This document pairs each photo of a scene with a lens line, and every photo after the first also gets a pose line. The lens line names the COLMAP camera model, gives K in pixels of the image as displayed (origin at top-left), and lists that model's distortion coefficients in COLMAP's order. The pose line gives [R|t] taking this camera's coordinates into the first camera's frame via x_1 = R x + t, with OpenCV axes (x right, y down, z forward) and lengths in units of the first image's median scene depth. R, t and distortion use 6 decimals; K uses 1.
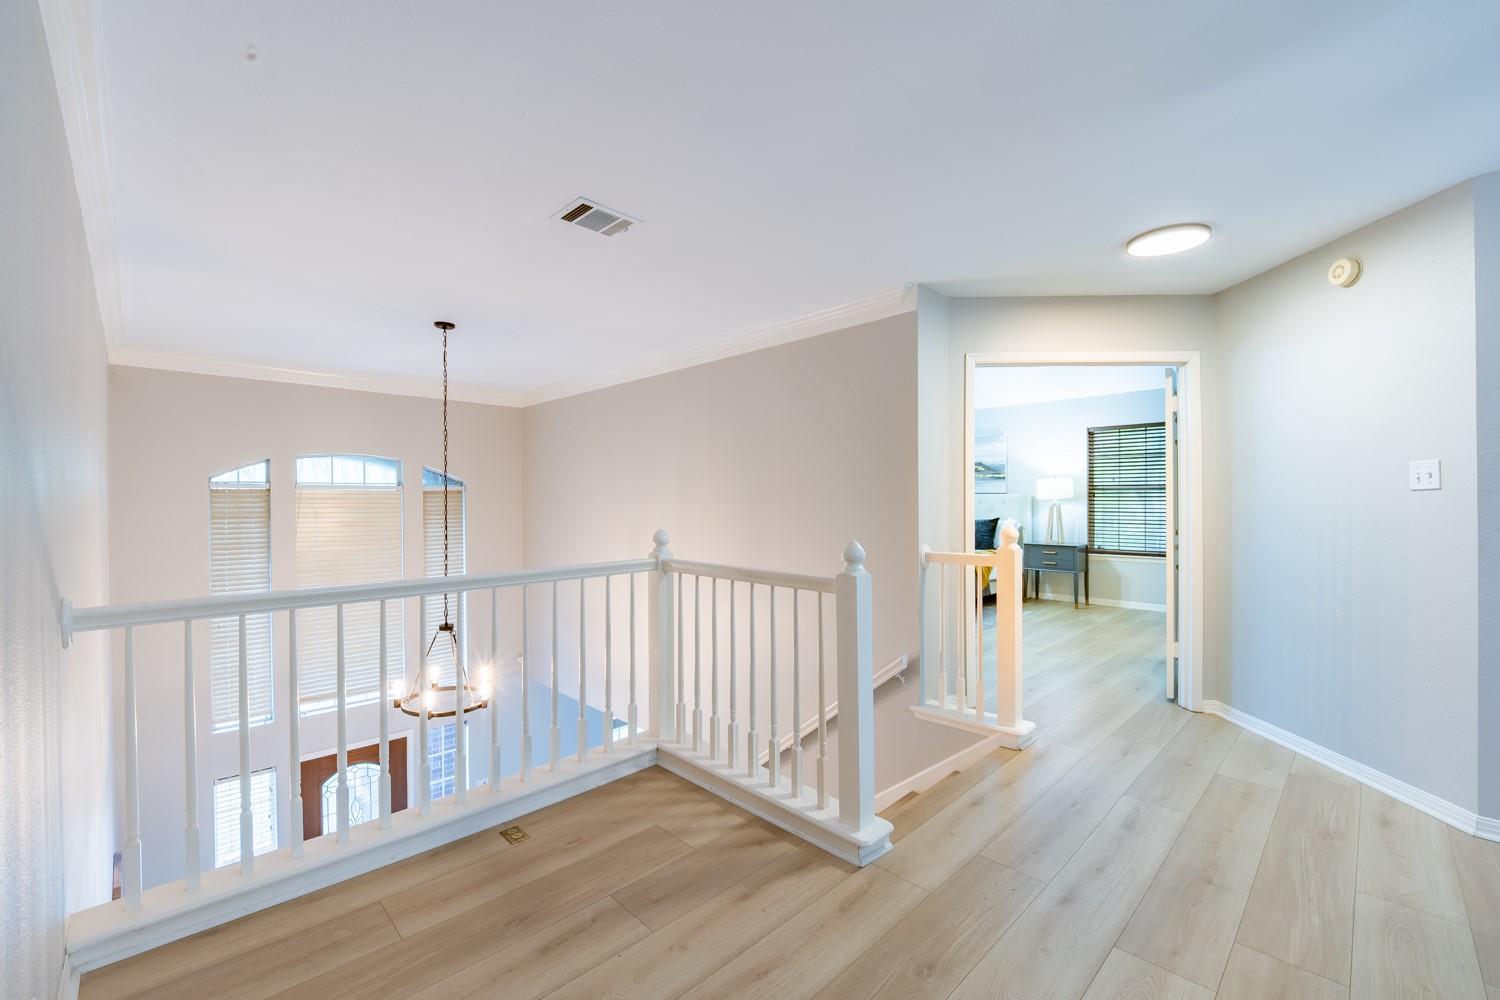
lens RADIAL K [[626.7, 0, 757.3], [0, 626.7, 496.2], [0, 0, 1]] dist [-0.011493, 0.000670]
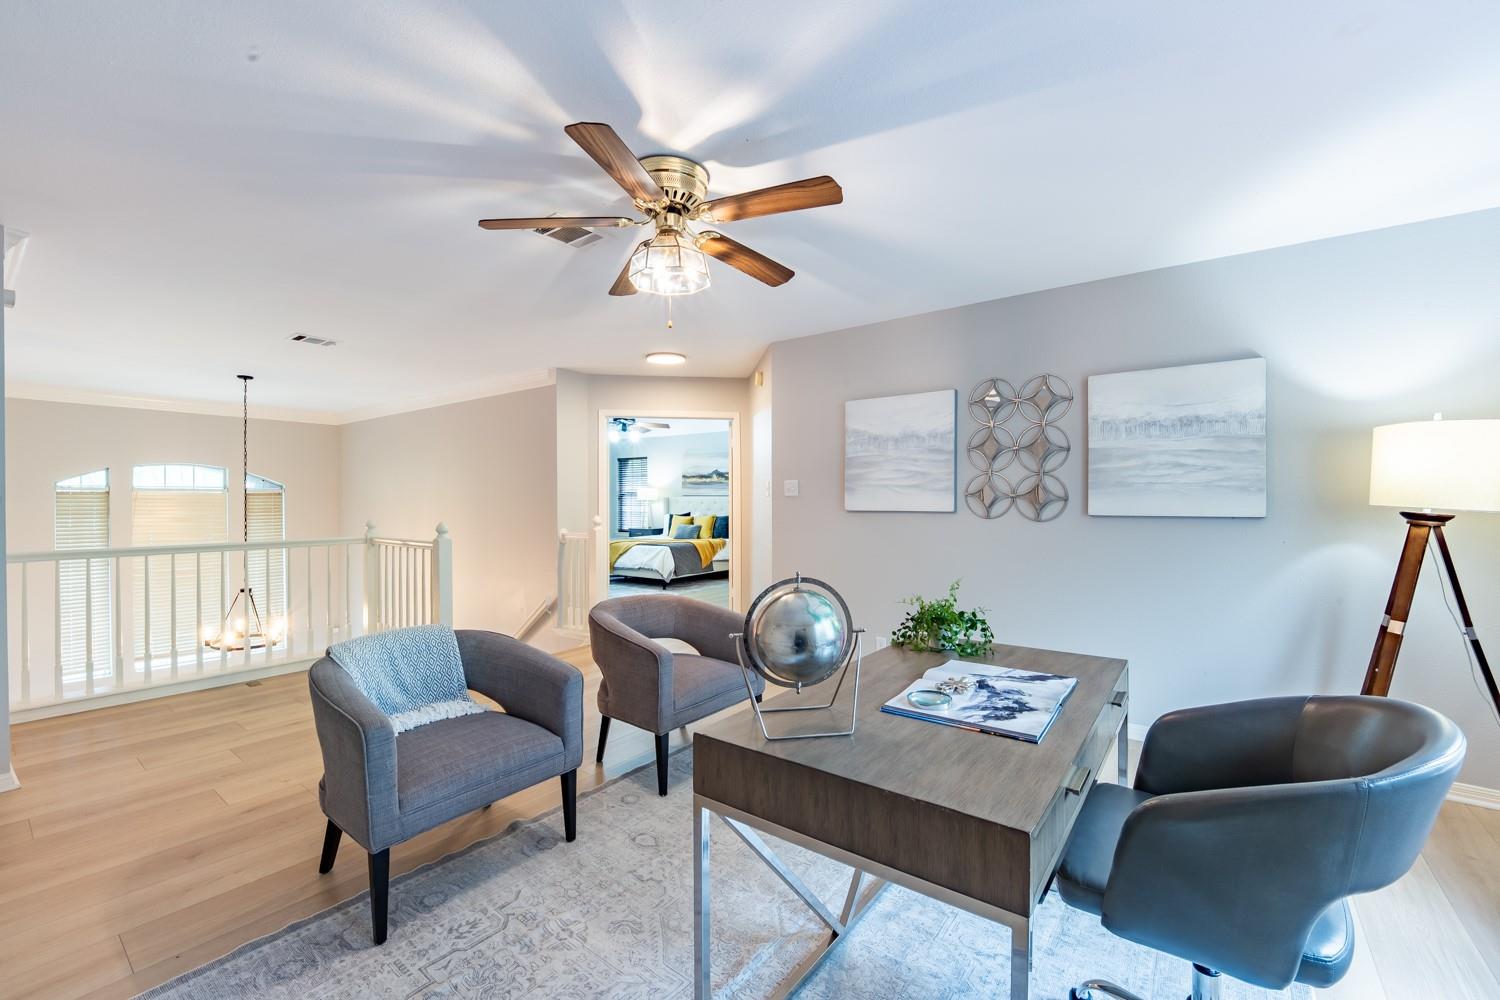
lens RADIAL K [[623.7, 0, 753.5], [0, 623.7, 500.2], [0, 0, 1]] dist [0.001331, -0.008173]
pose [[0.990709, 0.002665, 0.135974, 0.605678], [-0.003243, 0.999987, 0.004024, -0.006185], [-0.135961, -0.004428, 0.990704, -0.746624]]
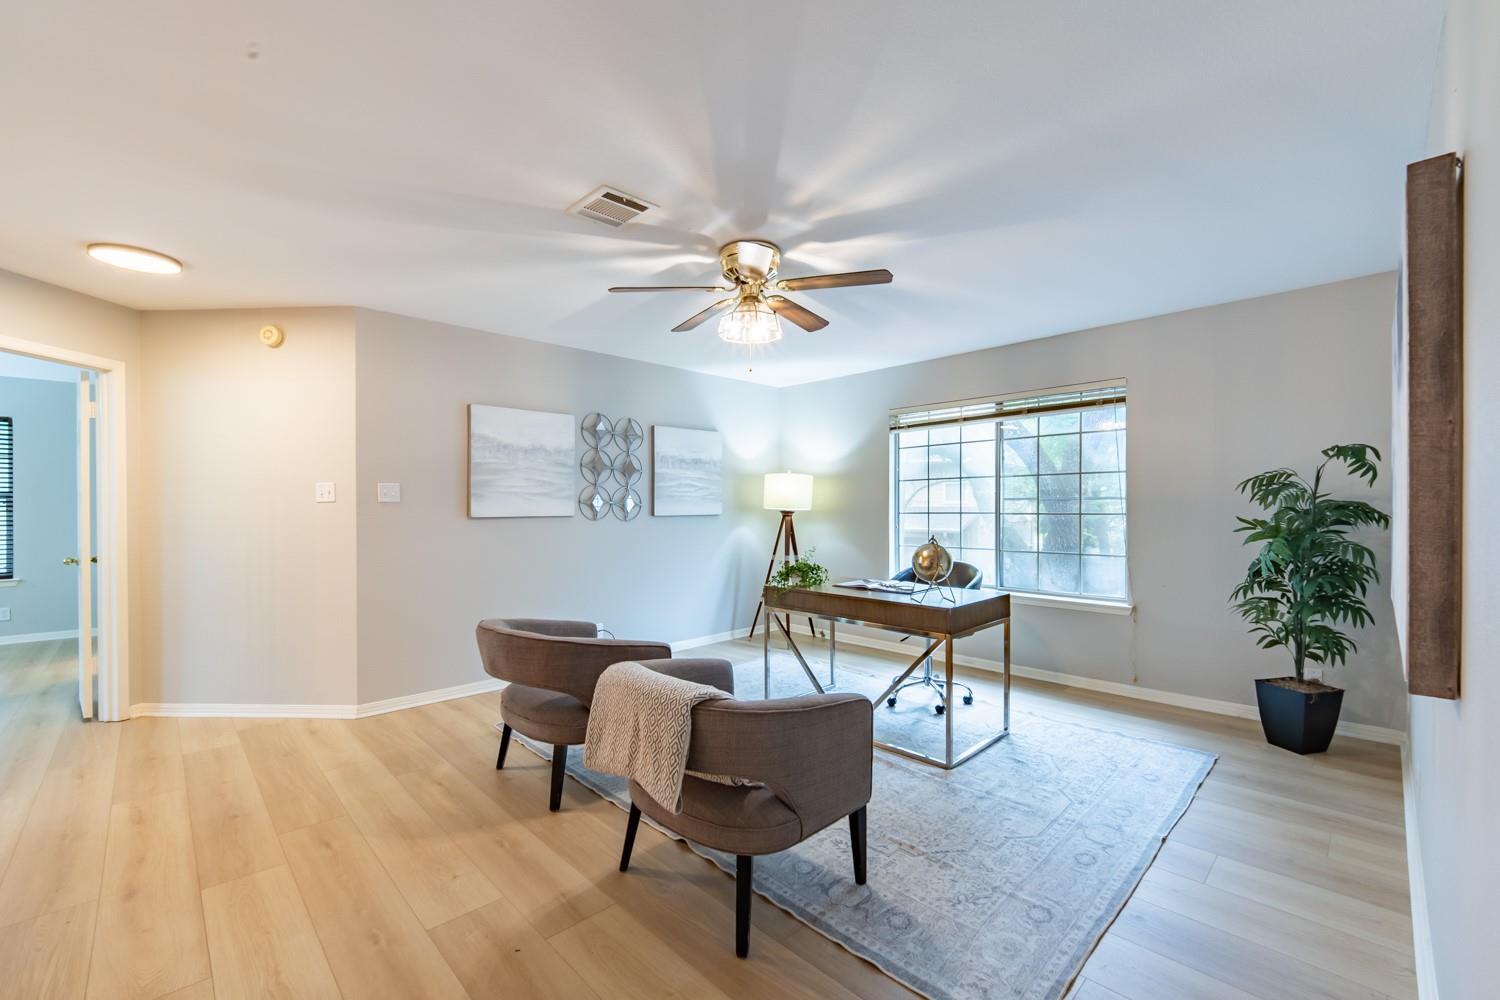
lens RADIAL K [[615.1, 0, 746.8], [0, 615.1, 500.2], [0, 0, 1]] dist [0.015799, -0.014876]
pose [[0.017601, 0.011982, 0.999773, -0.306366], [-0.002262, 0.999926, -0.011944, -0.000159], [-0.999843, -0.002052, 0.017627, -0.028241]]
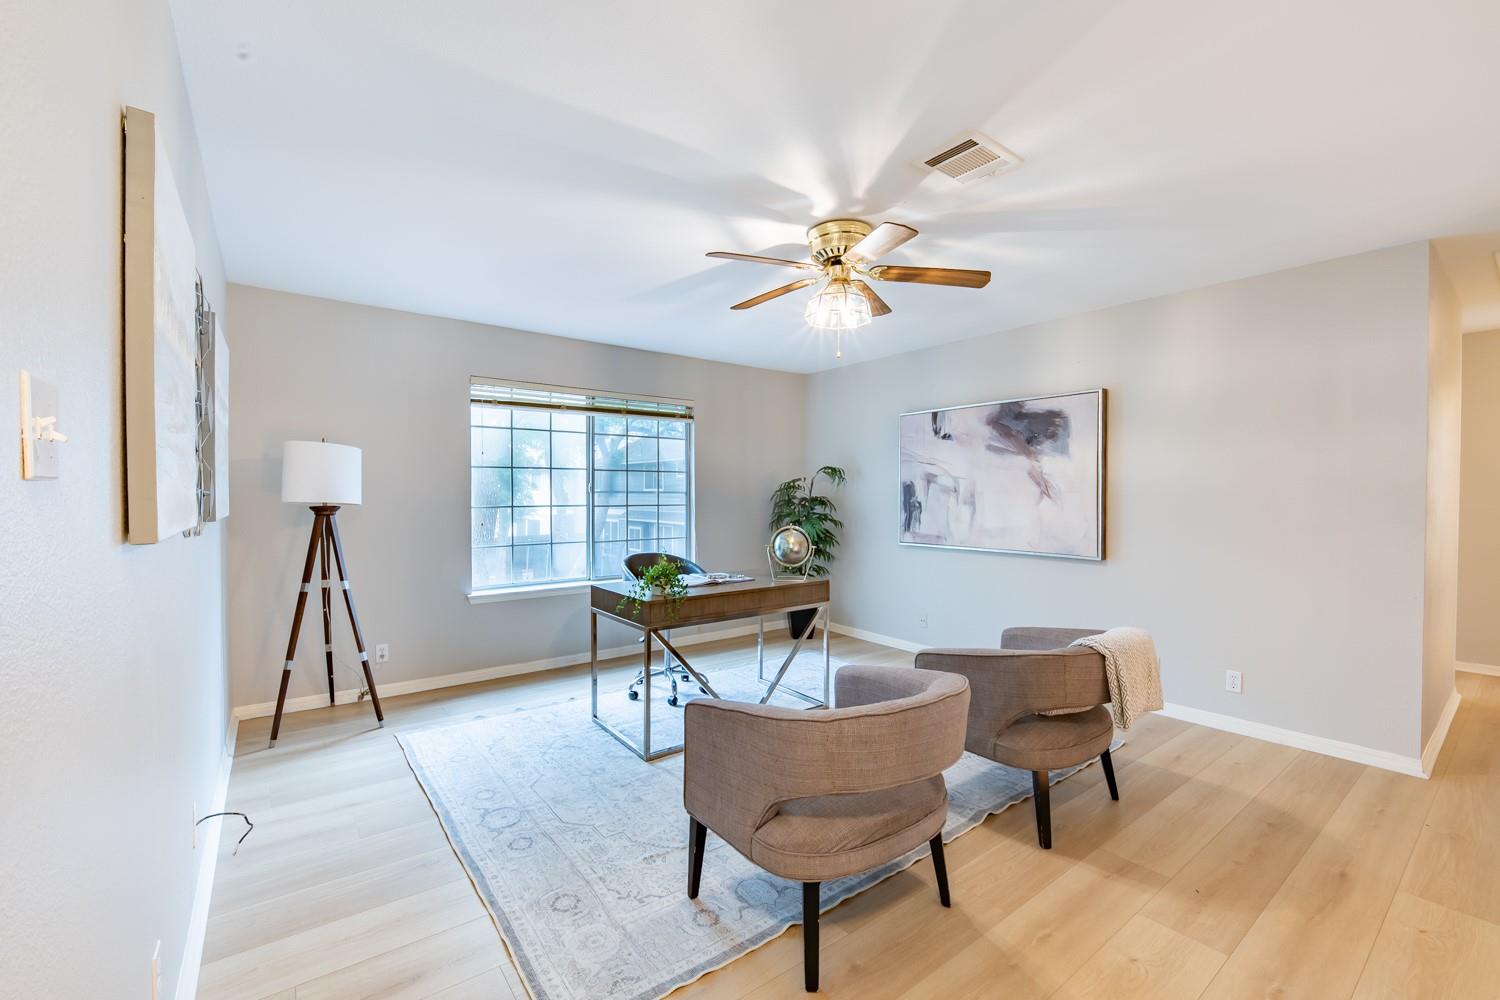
lens RADIAL K [[623.7, 0, 753.5], [0, 623.7, 500.2], [0, 0, 1]] dist [0.001331, -0.008173]
pose [[-0.991200, -0.000029, 0.132376, 0.612203], [0.000082, 1.000000, 0.000834, -0.002947], [-0.132376, 0.000837, -0.991199, 0.872232]]
